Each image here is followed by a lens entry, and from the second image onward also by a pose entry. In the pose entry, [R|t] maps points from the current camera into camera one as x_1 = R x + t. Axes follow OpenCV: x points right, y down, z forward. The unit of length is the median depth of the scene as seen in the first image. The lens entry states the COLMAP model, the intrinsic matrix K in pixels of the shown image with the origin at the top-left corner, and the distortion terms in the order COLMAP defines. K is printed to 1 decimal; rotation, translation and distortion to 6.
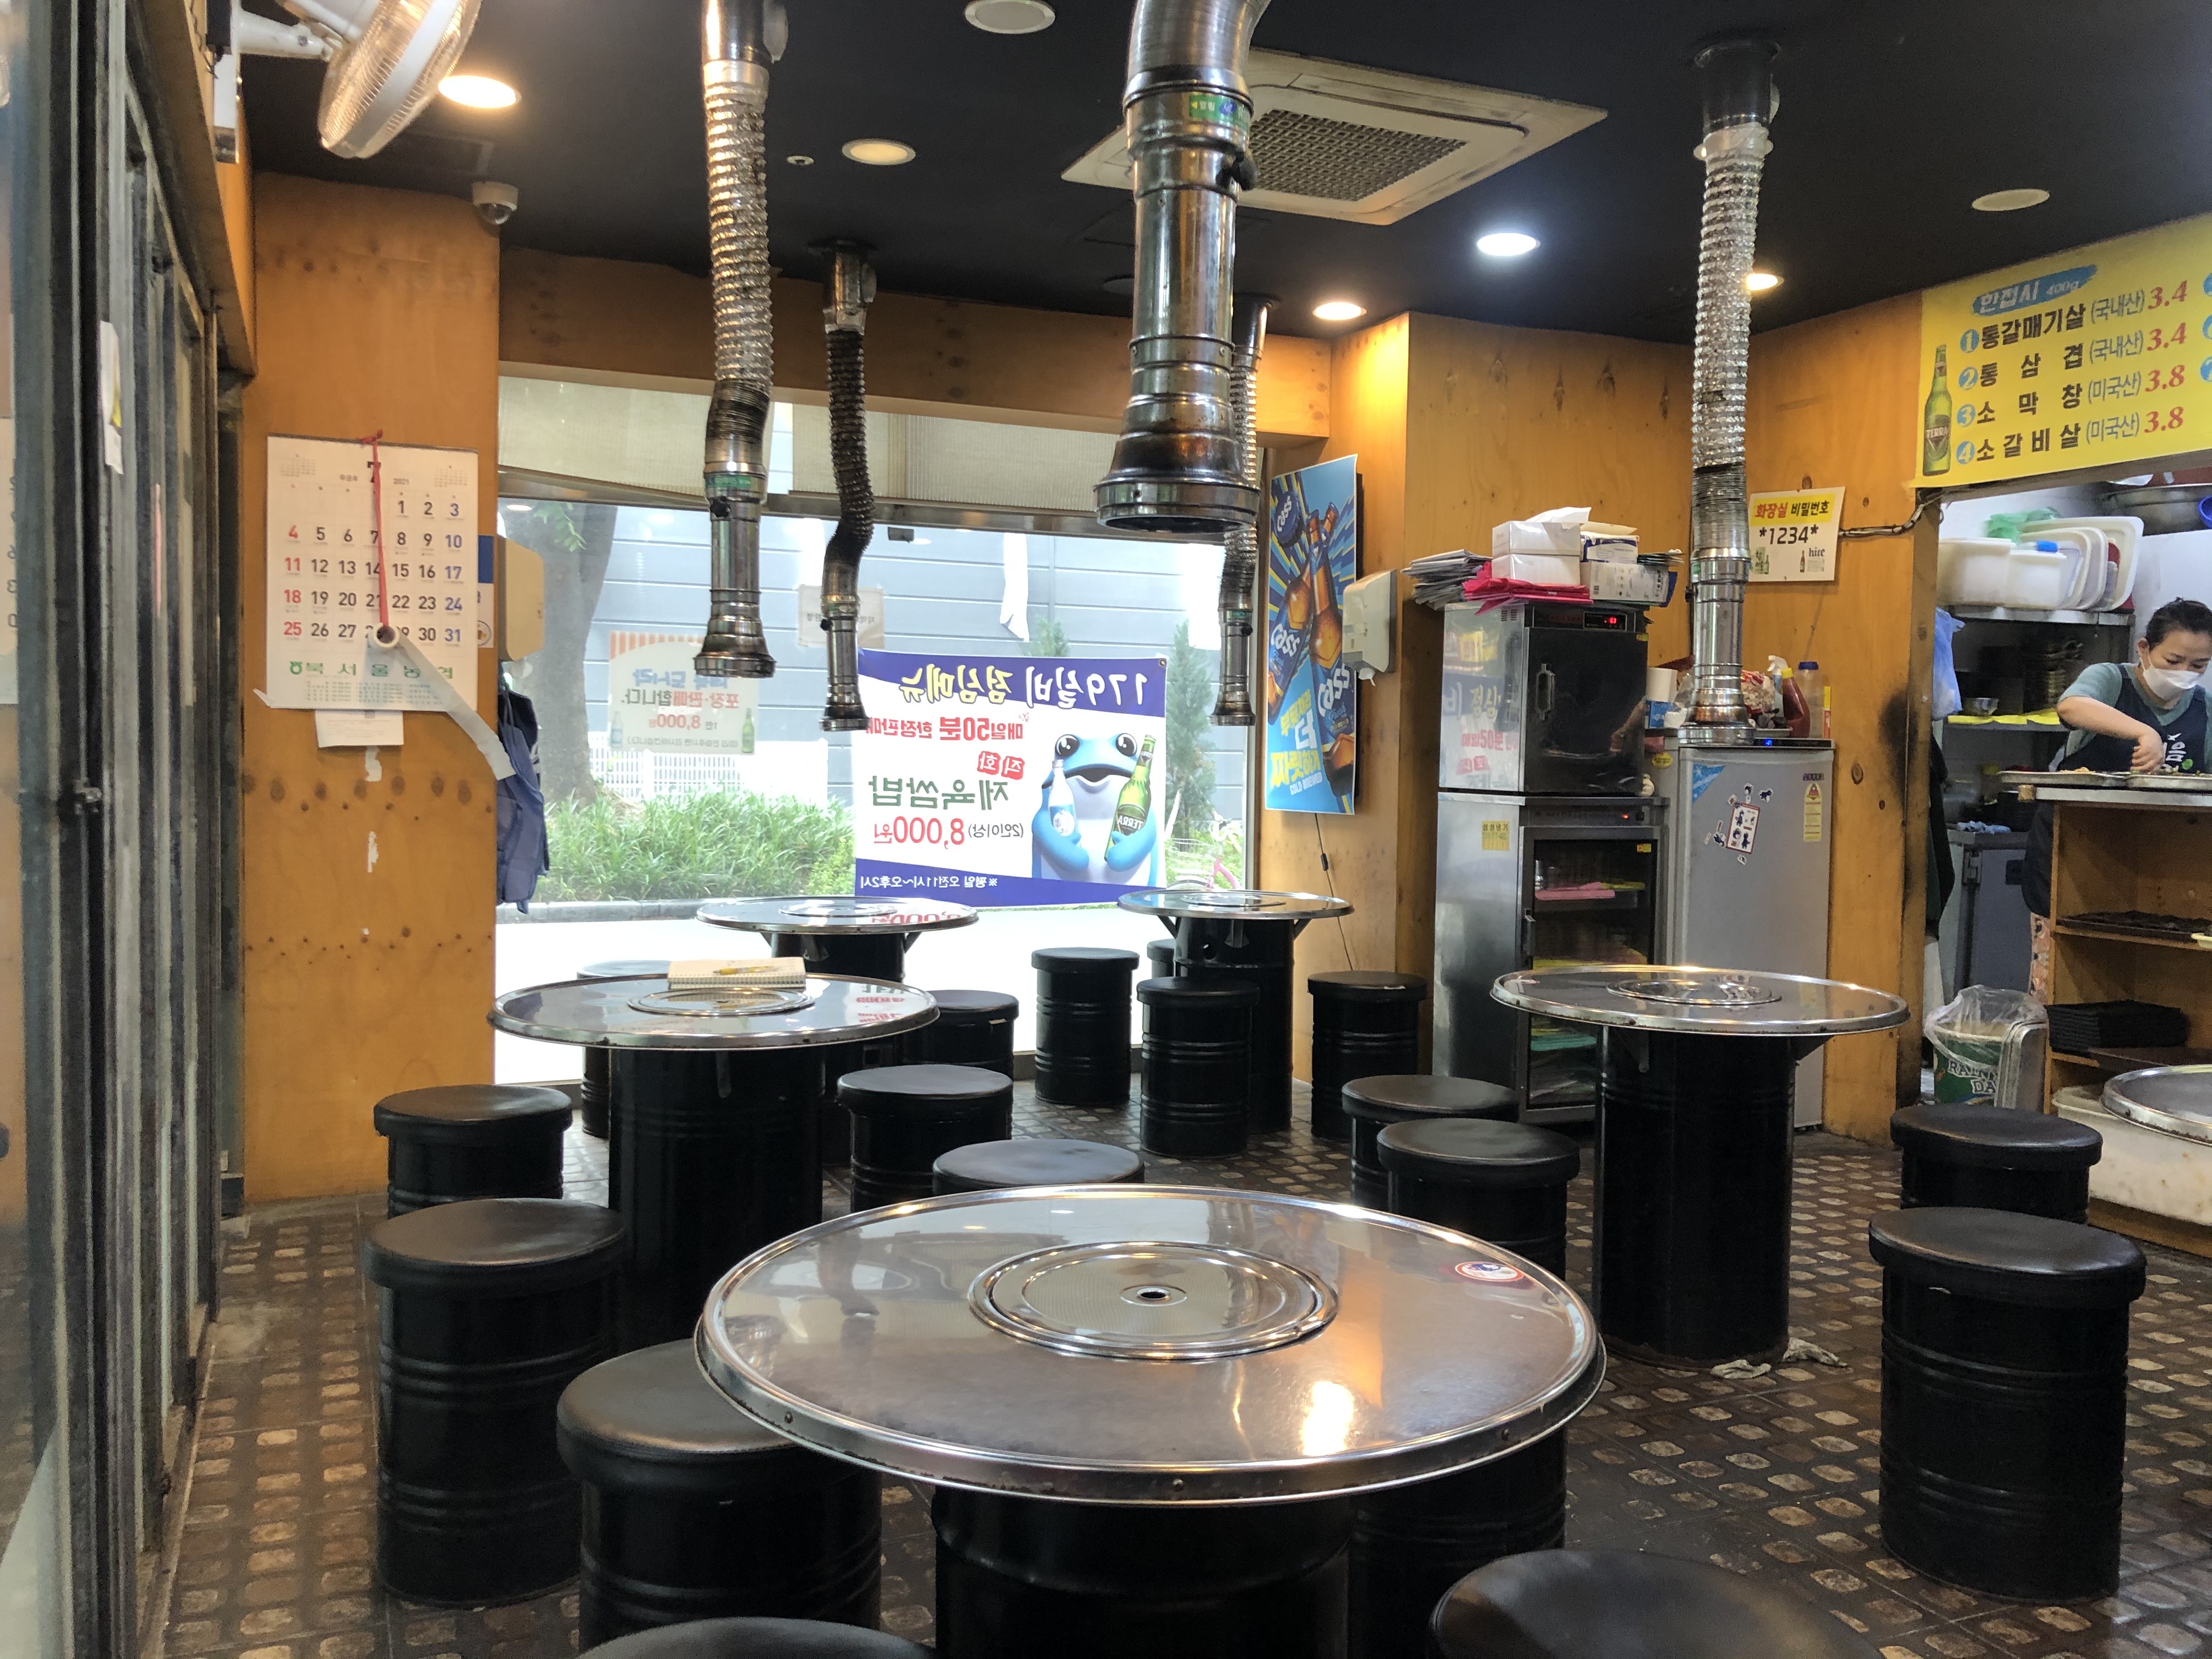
lens RADIAL K [[1798.9, 0, 1106.9], [0, 1798.9, 828.3], [0, 0, 1]] dist [0.025702, -0.031737]
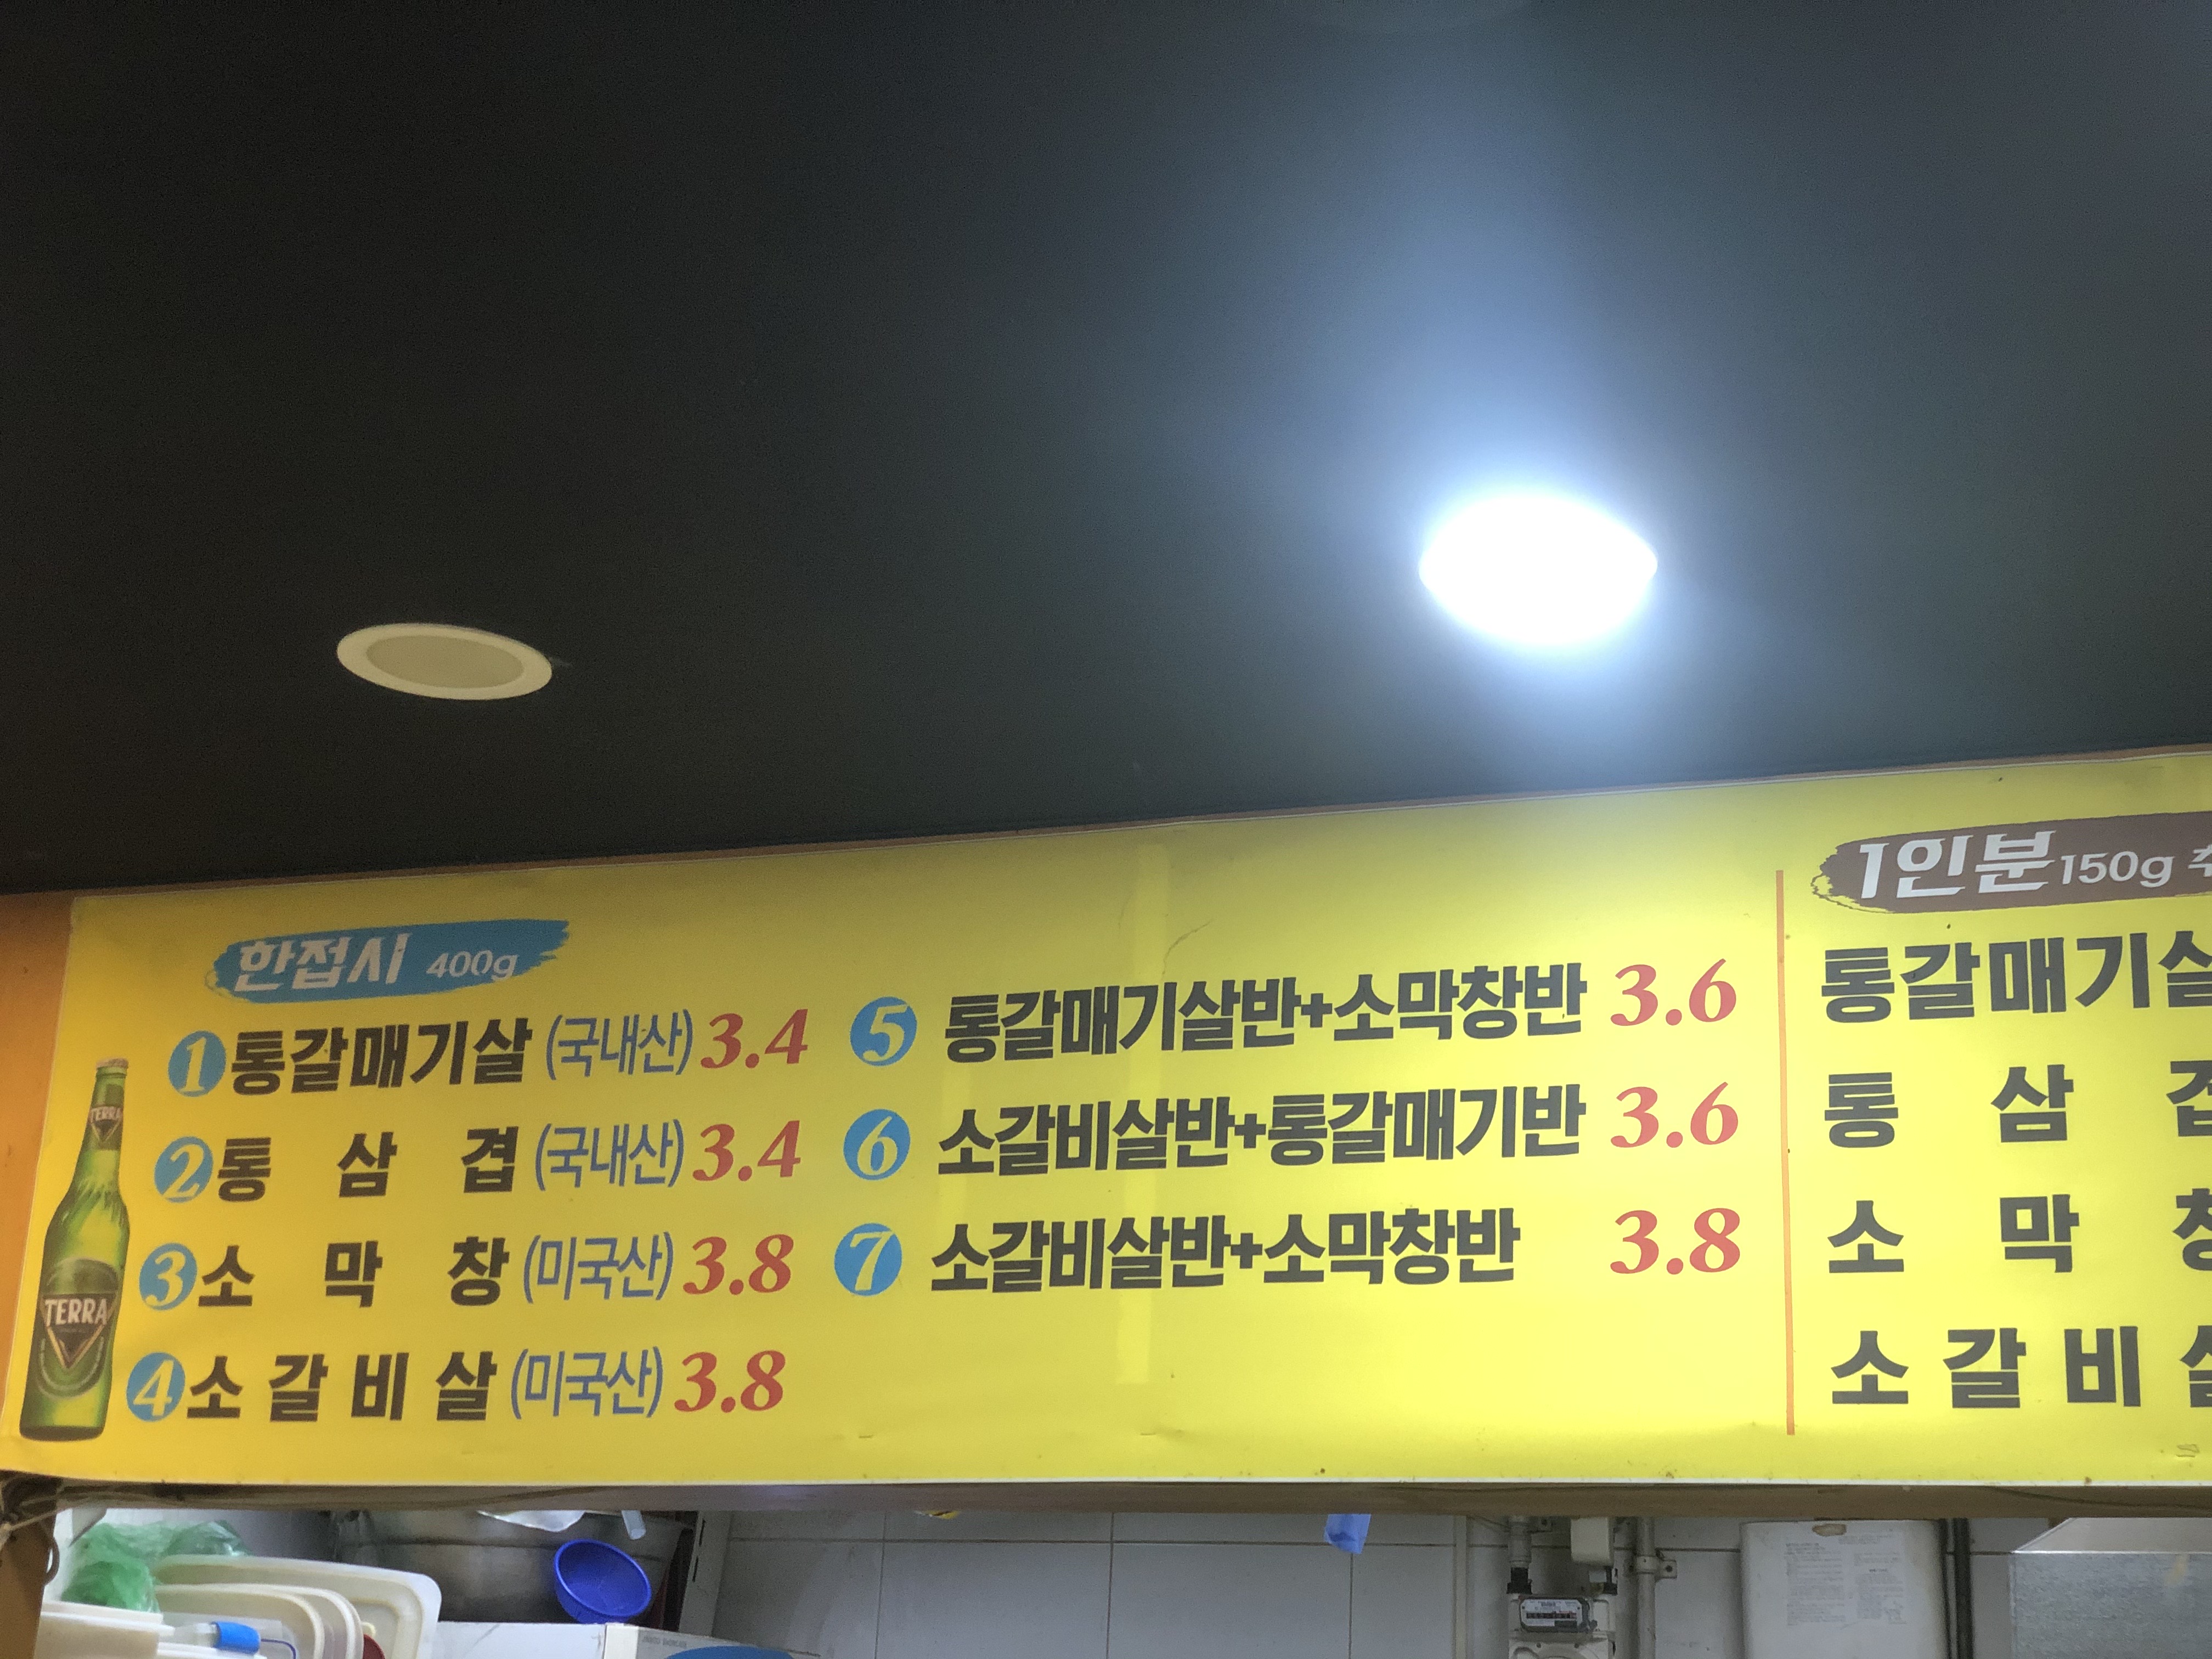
lens RADIAL K [[3406.8, 0, 1120.1], [0, 3406.8, 841.2], [0, 0, 1]] dist [0.028313, 0.000000]
pose [[0.689941, 0.235773, 0.684392, 0.149659], [-0.001362, 0.945889, -0.324486, -0.102898], [-0.723864, 0.222945, 0.652929, 0.456206]]
